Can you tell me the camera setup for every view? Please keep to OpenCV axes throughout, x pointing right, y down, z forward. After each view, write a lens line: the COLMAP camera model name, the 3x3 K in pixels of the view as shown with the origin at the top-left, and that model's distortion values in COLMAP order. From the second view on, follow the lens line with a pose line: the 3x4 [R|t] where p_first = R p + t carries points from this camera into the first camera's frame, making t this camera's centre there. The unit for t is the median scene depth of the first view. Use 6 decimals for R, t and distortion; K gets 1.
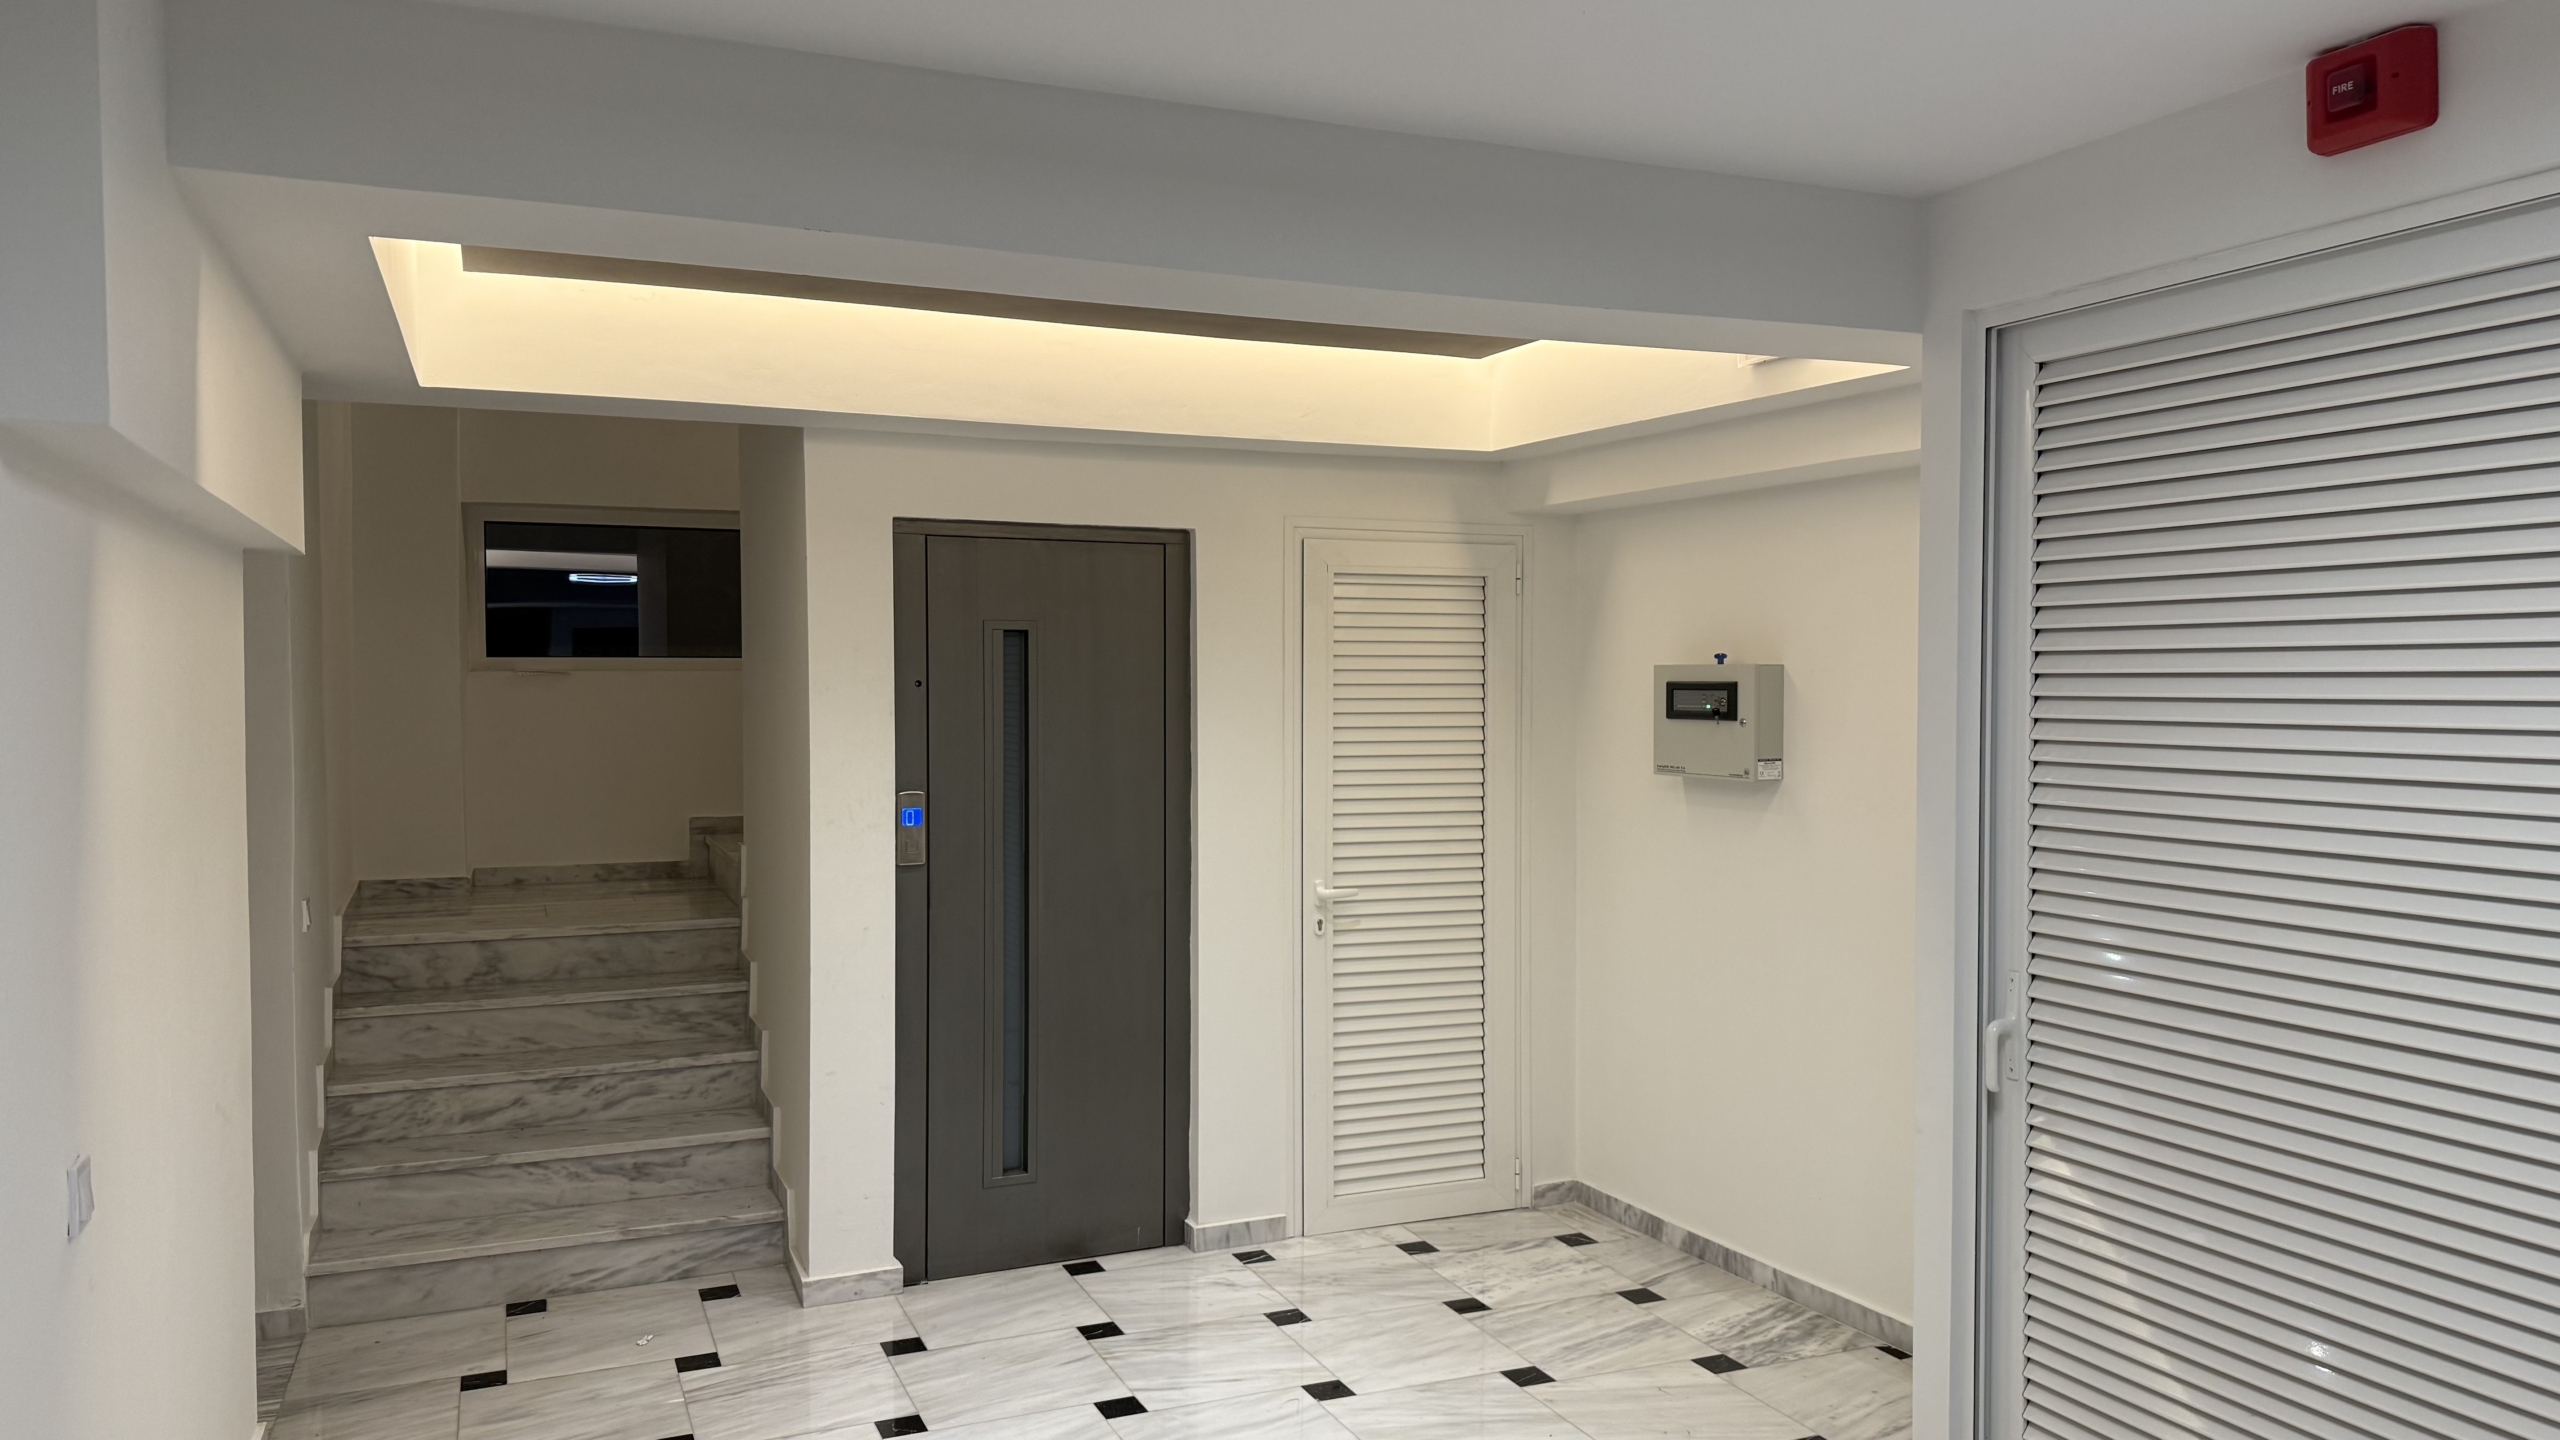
lens RADIAL K [[1851.9, 0, 1280.0], [0, 1851.9, 720.0], [0, 0, 1]] dist [0.100593, -0.117441]
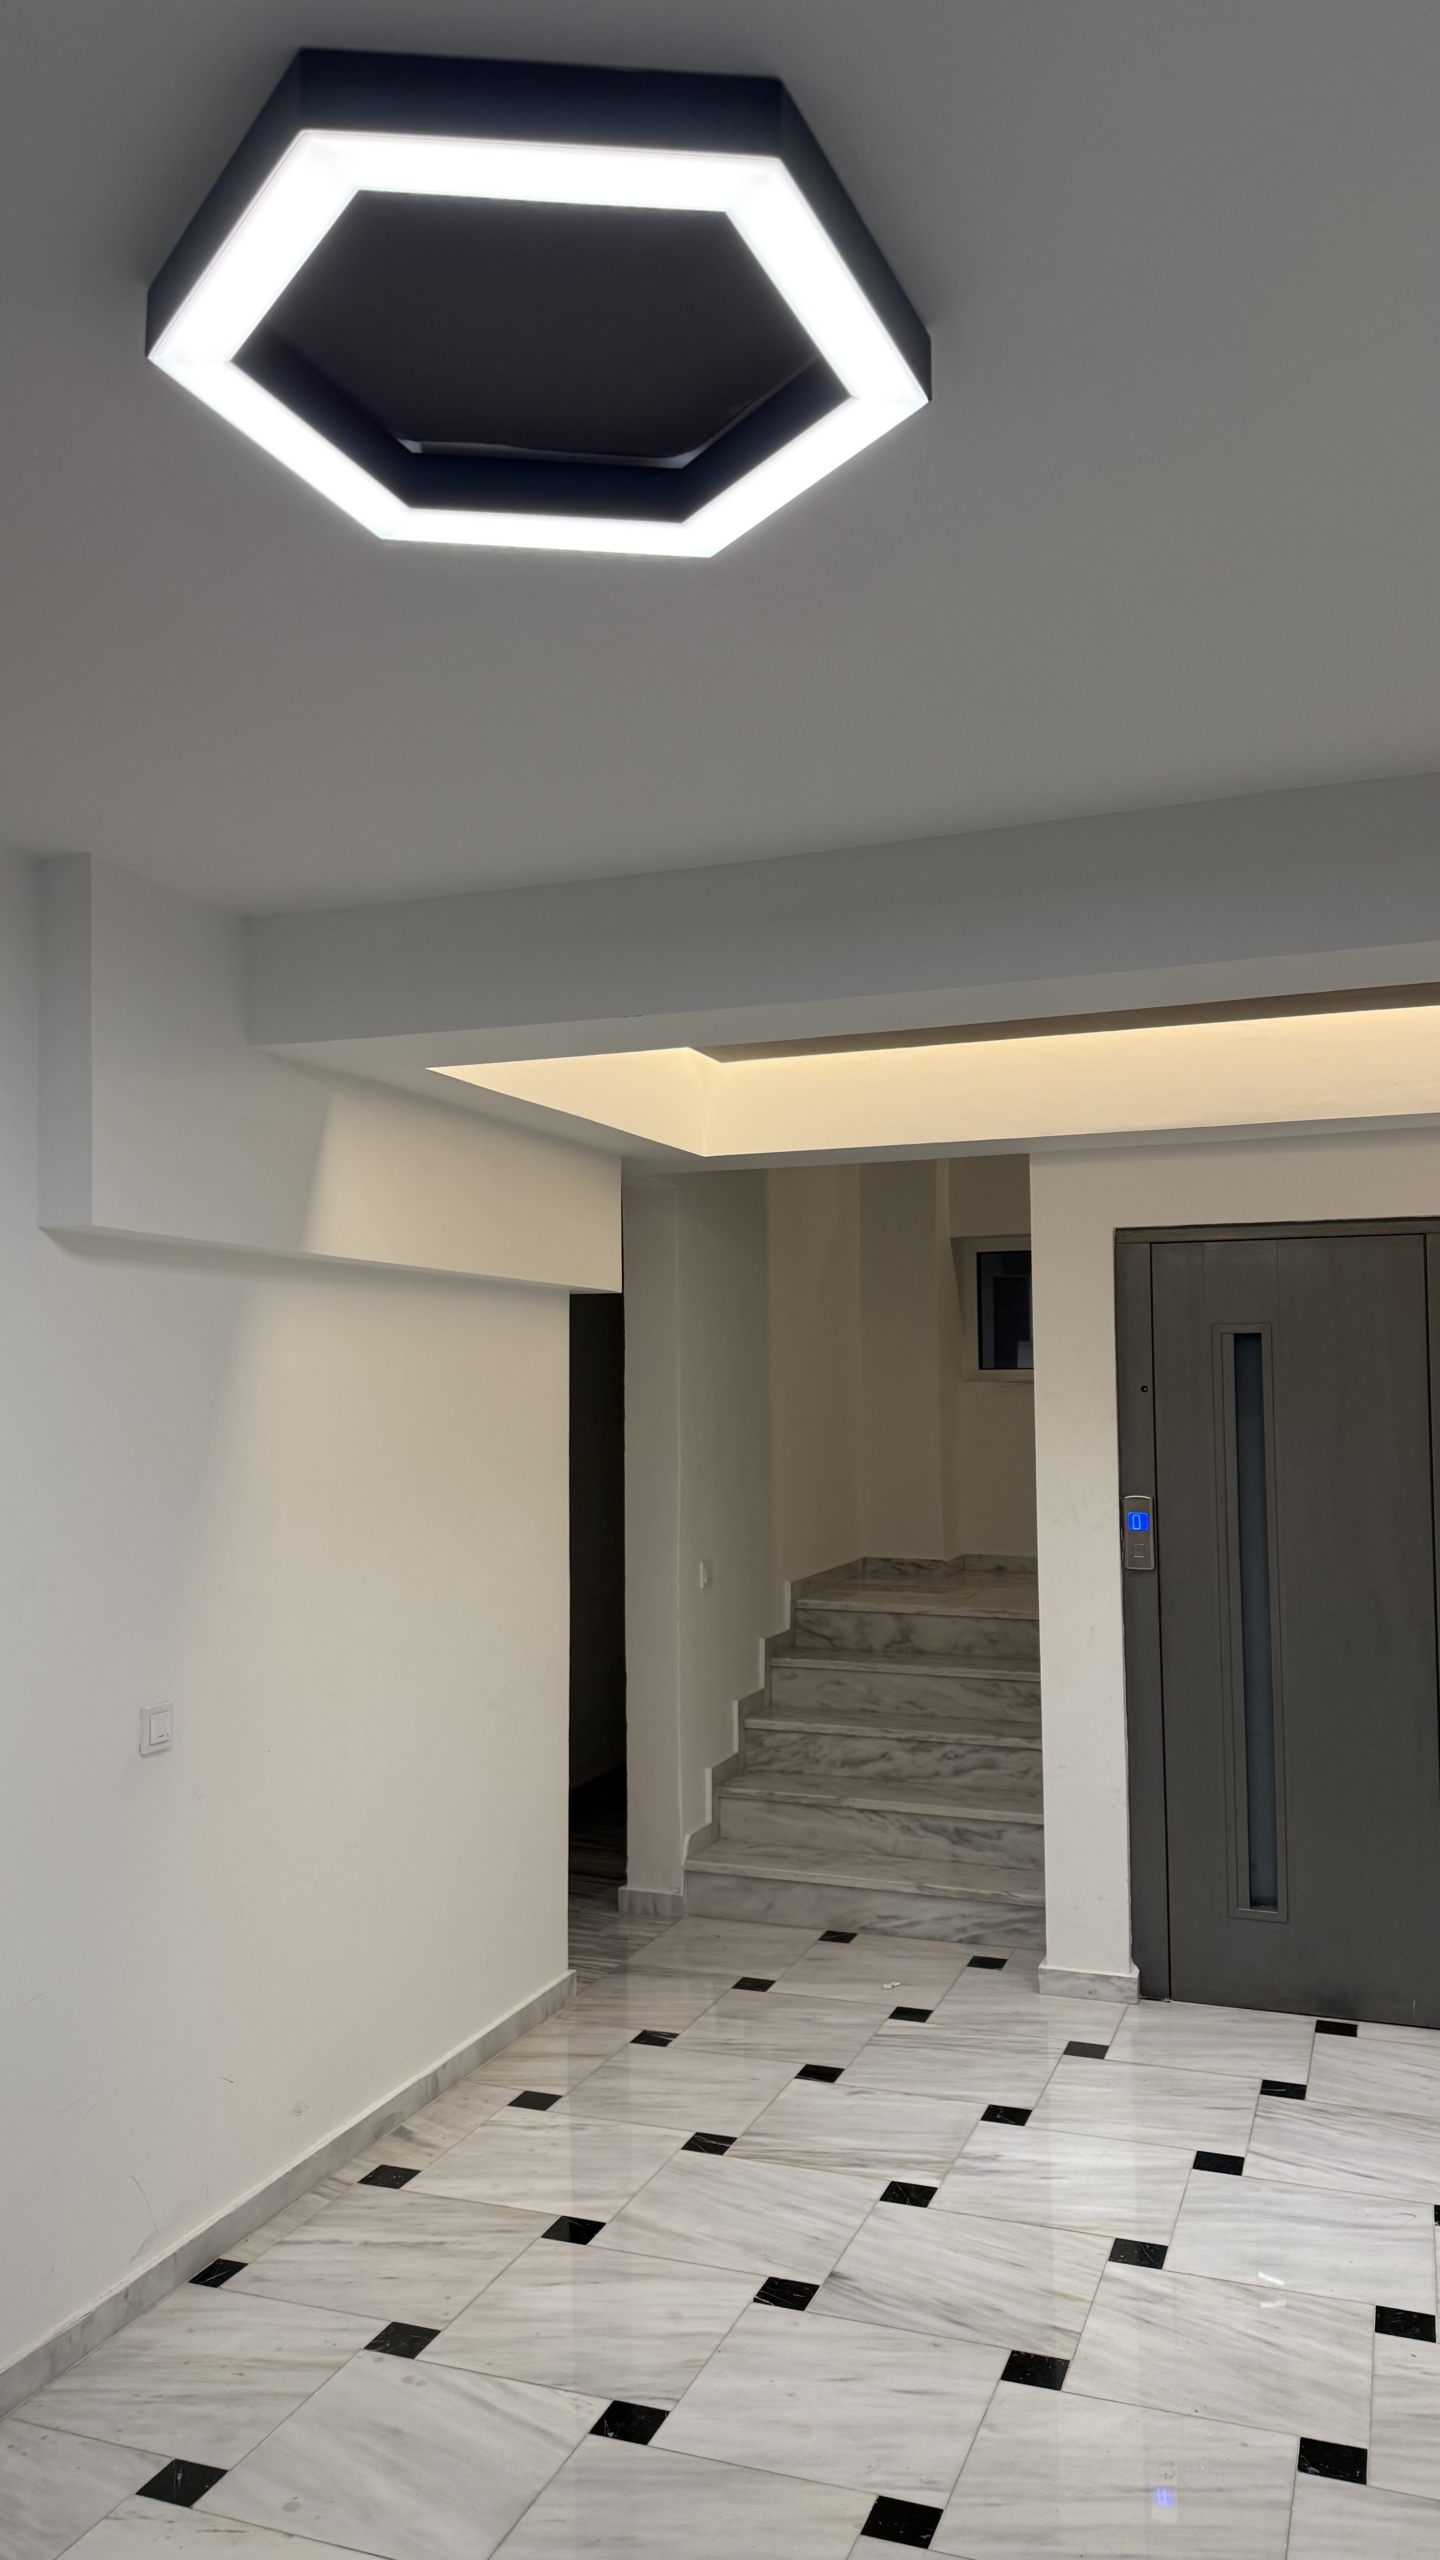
lens RADIAL K [[1851.9, 0, 726.5], [0, 1851.9, 1214.1], [0, 0, 1]] dist [0.100593, -0.117441]
pose [[0.721863, -0.067957, -0.688691, 0.348427], [-0.014394, 0.993477, -0.113119, 0.004785], [0.691886, 0.091570, 0.716176, 0.091047]]
